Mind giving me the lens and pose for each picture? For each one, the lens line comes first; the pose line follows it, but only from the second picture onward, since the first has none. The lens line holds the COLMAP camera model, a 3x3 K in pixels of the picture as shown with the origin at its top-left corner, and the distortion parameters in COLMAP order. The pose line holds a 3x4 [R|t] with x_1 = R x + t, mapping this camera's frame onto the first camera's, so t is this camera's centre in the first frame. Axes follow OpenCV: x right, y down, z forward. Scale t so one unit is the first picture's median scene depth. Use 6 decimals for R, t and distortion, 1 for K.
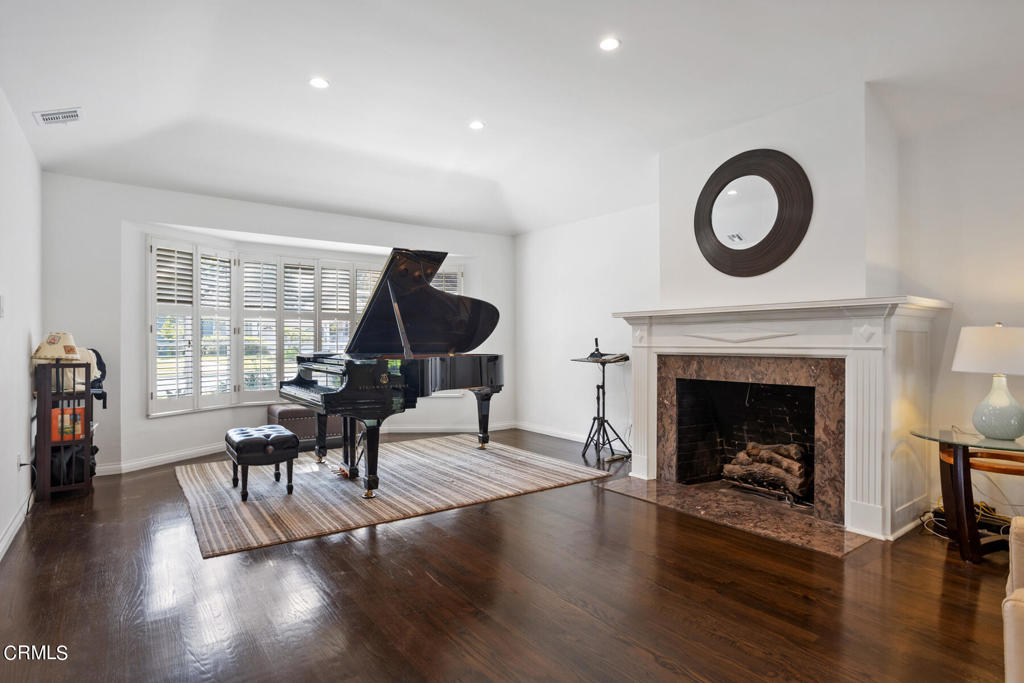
lens RADIAL K [[550.4, 0, 508.5], [0, 550.4, 342.4], [0, 0, 1]] dist [-0.020840, -0.000354]
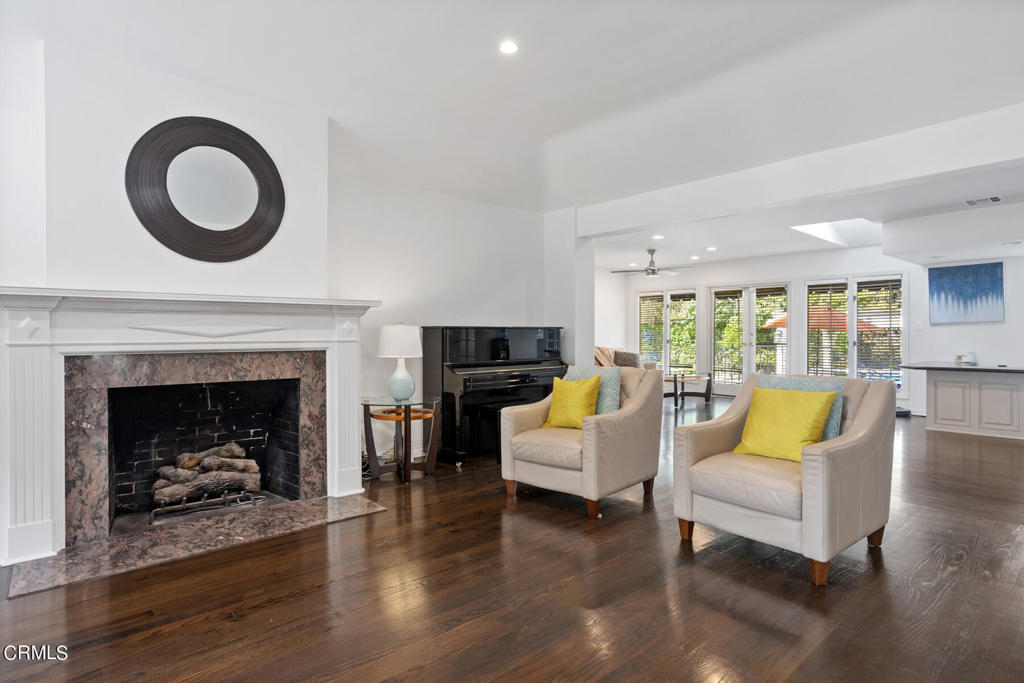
lens RADIAL K [[550.4, 0, 509.1], [0, 550.4, 337.6], [0, 0, 1]] dist [-0.020840, -0.000354]
pose [[-0.104531, -0.001322, 0.994521, -0.505244], [0.004597, 0.999988, 0.001812, 0.001921], [-0.994511, 0.004761, -0.104523, 0.648402]]
